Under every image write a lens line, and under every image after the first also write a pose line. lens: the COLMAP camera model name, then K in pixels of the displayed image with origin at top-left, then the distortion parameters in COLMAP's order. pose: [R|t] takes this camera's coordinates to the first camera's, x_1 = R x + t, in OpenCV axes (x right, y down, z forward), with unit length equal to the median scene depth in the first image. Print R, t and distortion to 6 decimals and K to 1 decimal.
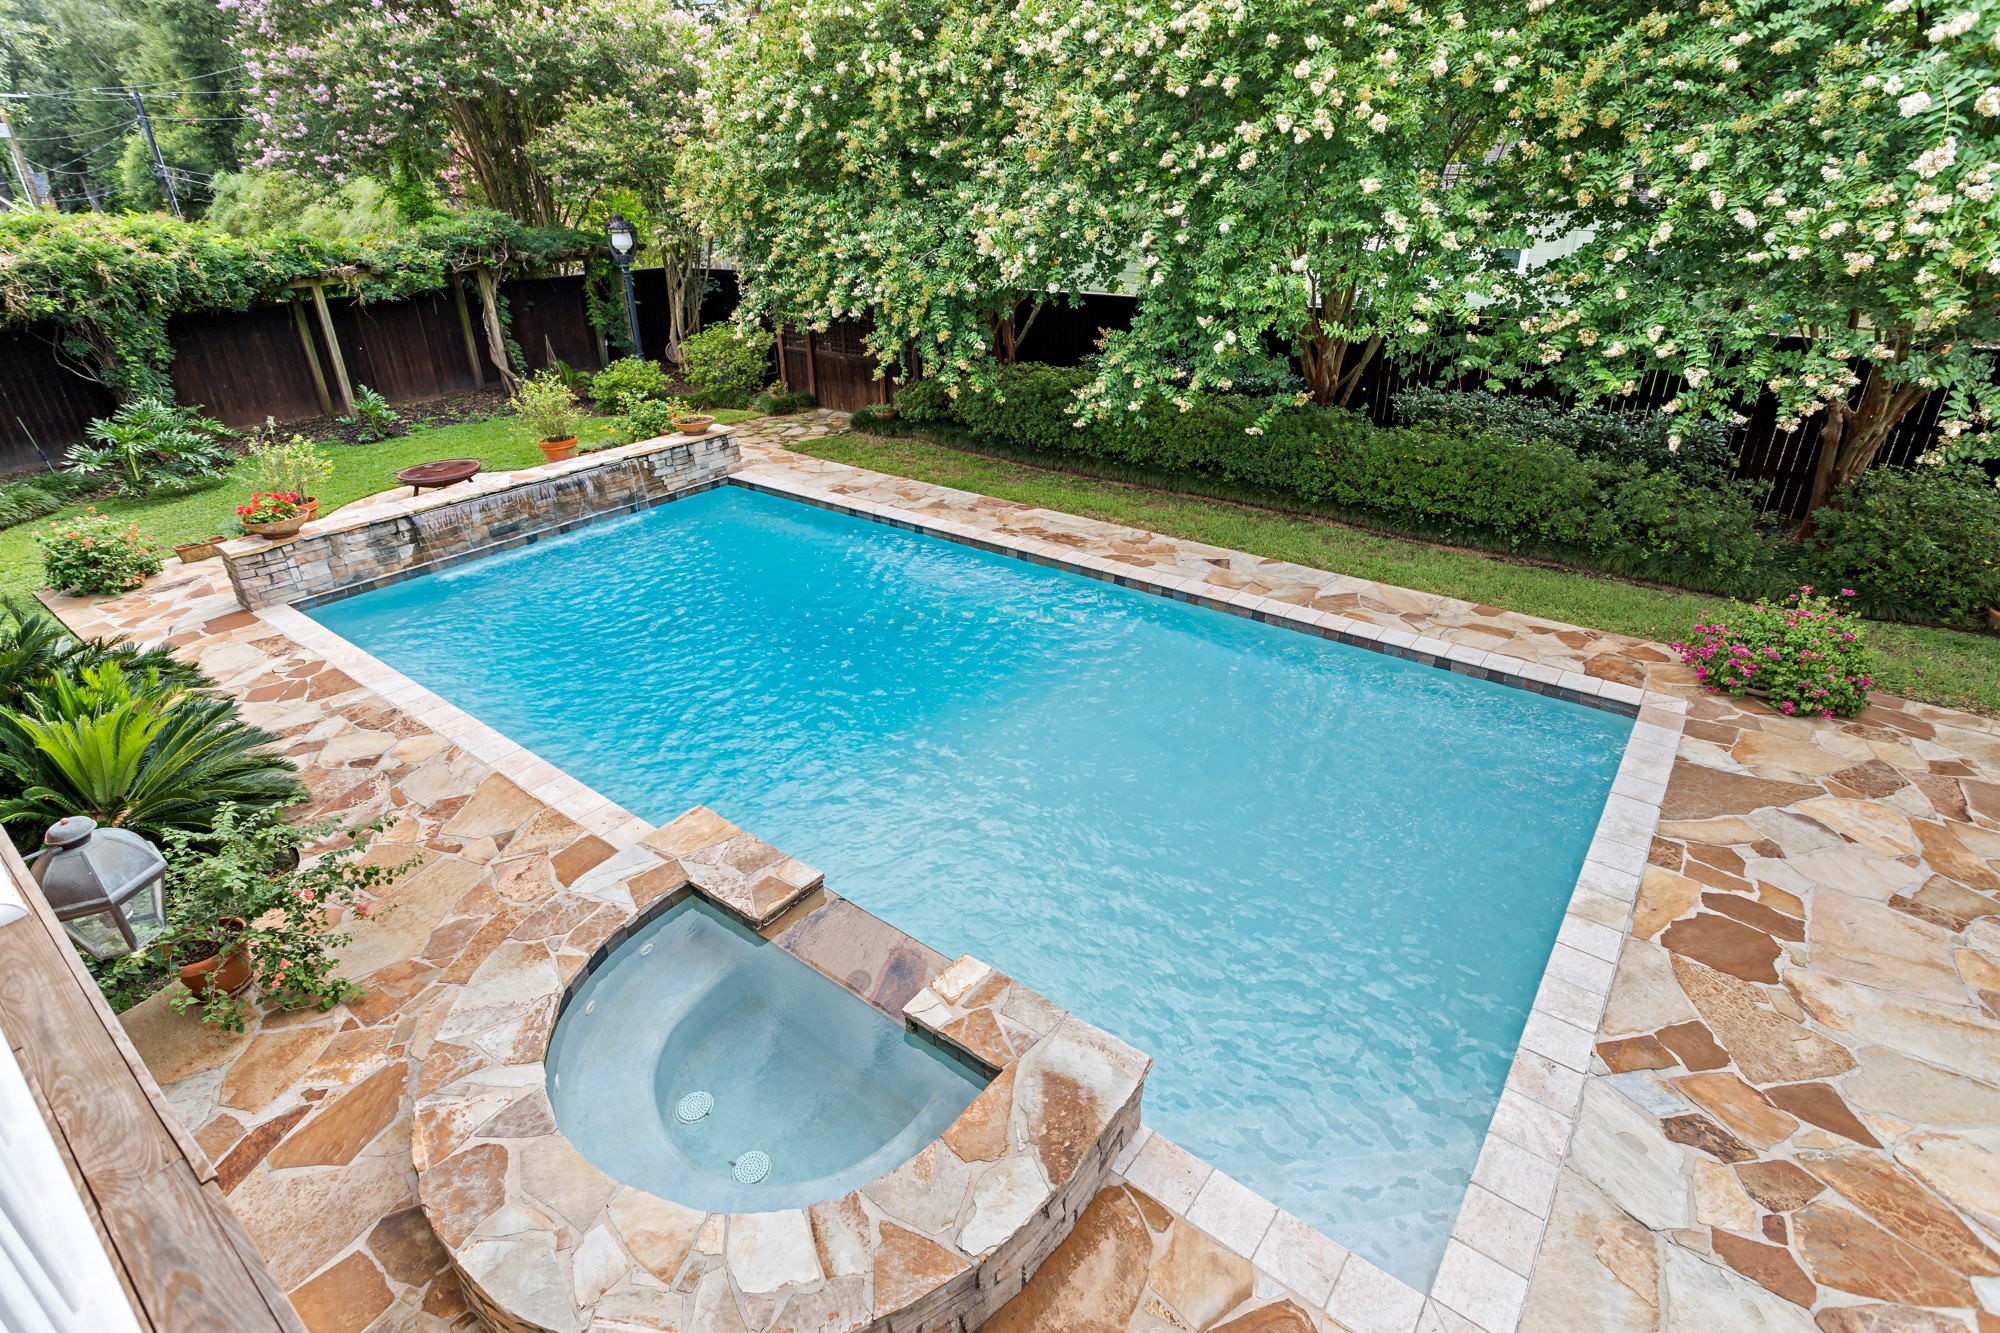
lens RADIAL K [[958.5, 0, 980.2], [0, 958.5, 632.9], [0, 0, 1]] dist [-0.000604, 0.006818]
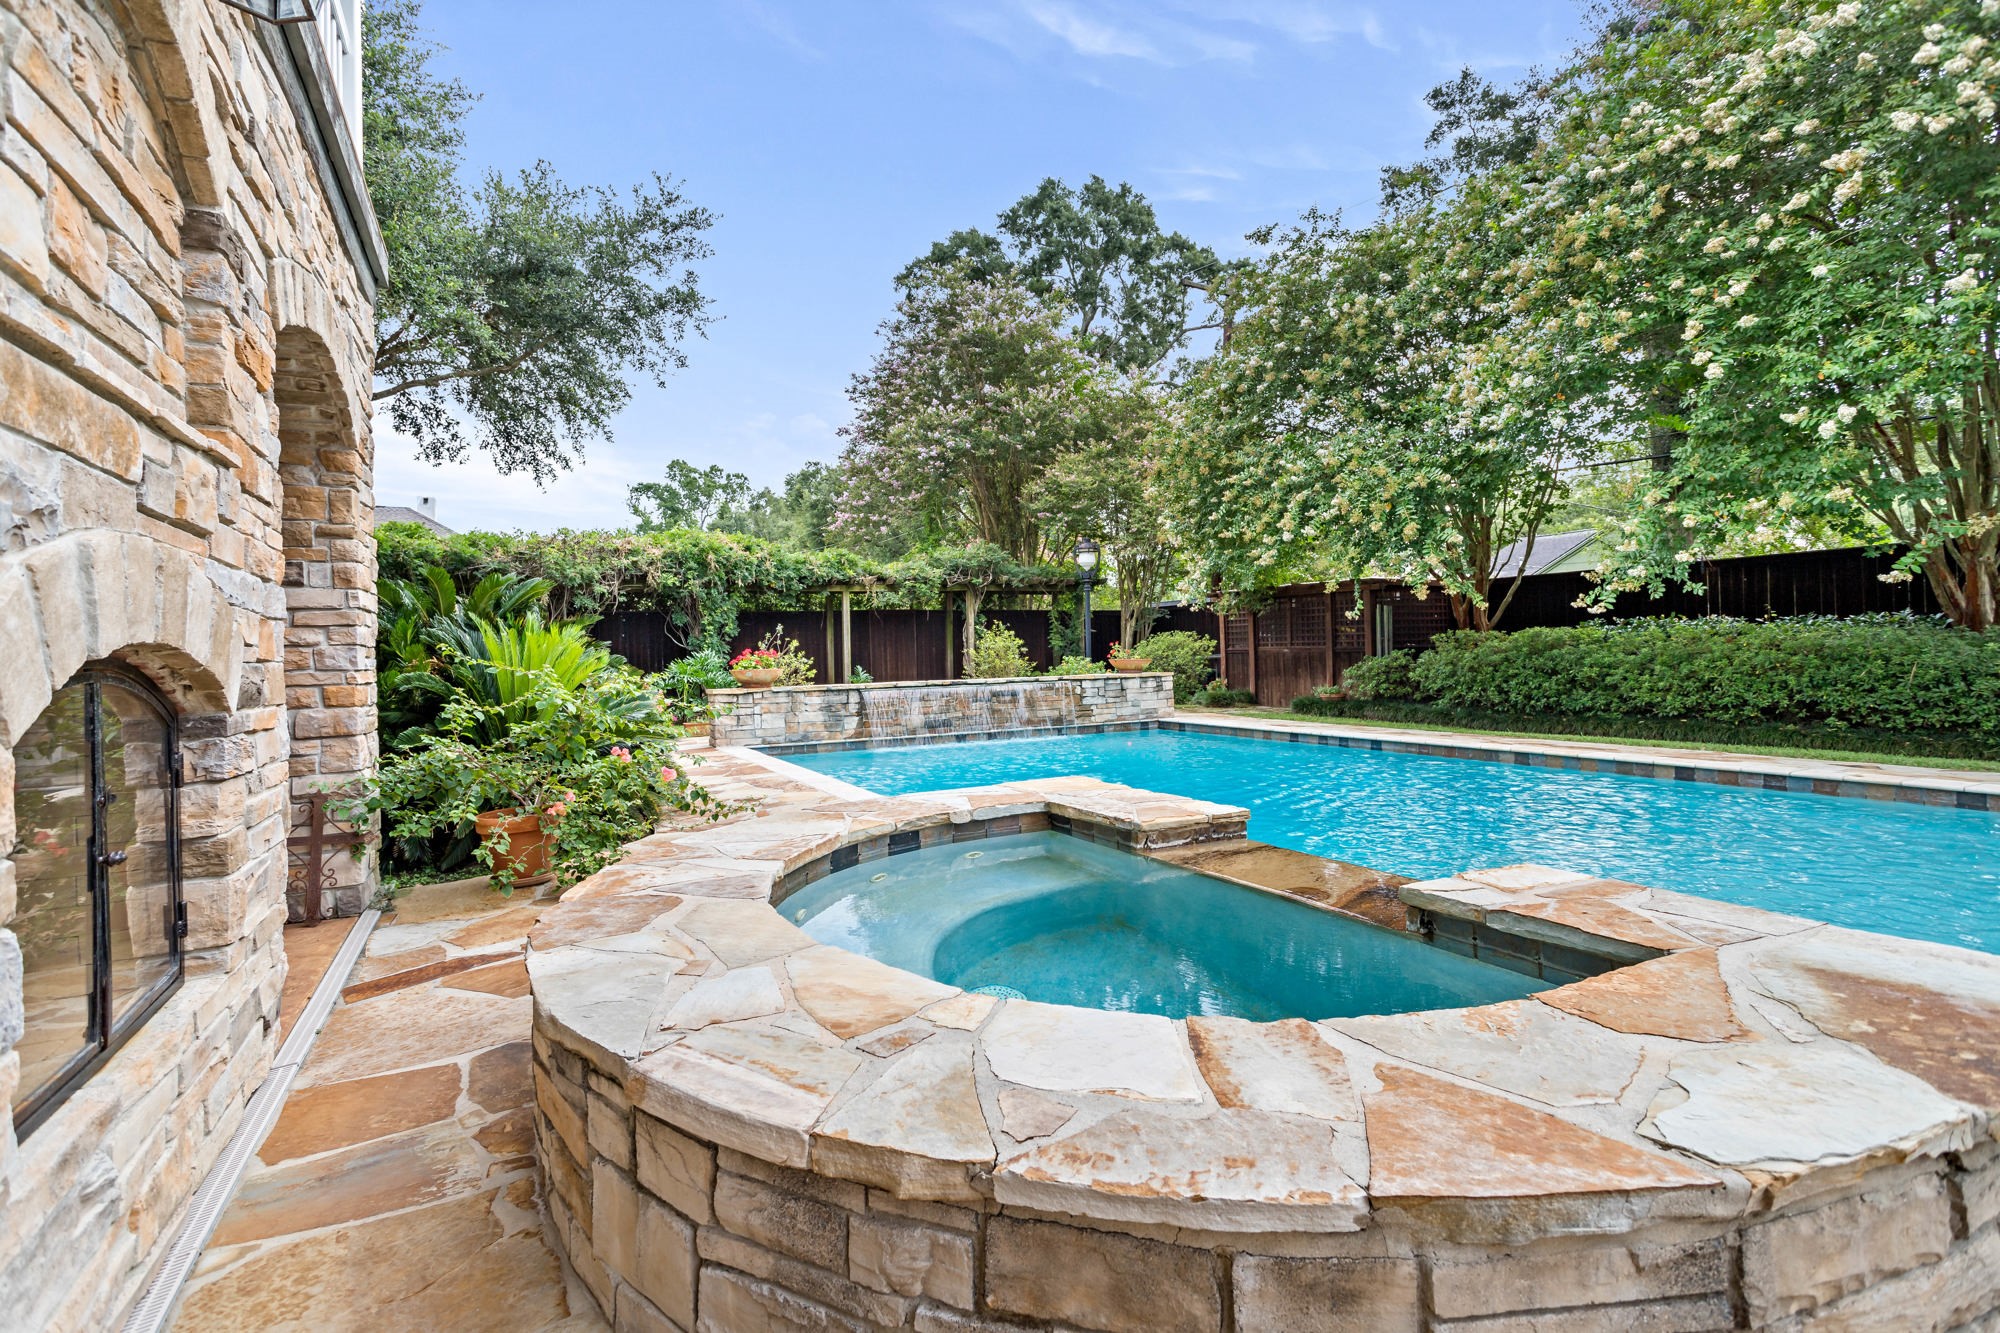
lens RADIAL K [[930.2, 0, 1000.0], [0, 930.2, 666.5], [0, 0, 1]] dist [0.001074, 0.005044]
pose [[0.910012, -0.000671, -0.414581, -0.024279], [-0.168810, 0.912746, -0.372019, 0.174661], [0.378656, 0.408527, 0.830497, 0.161876]]
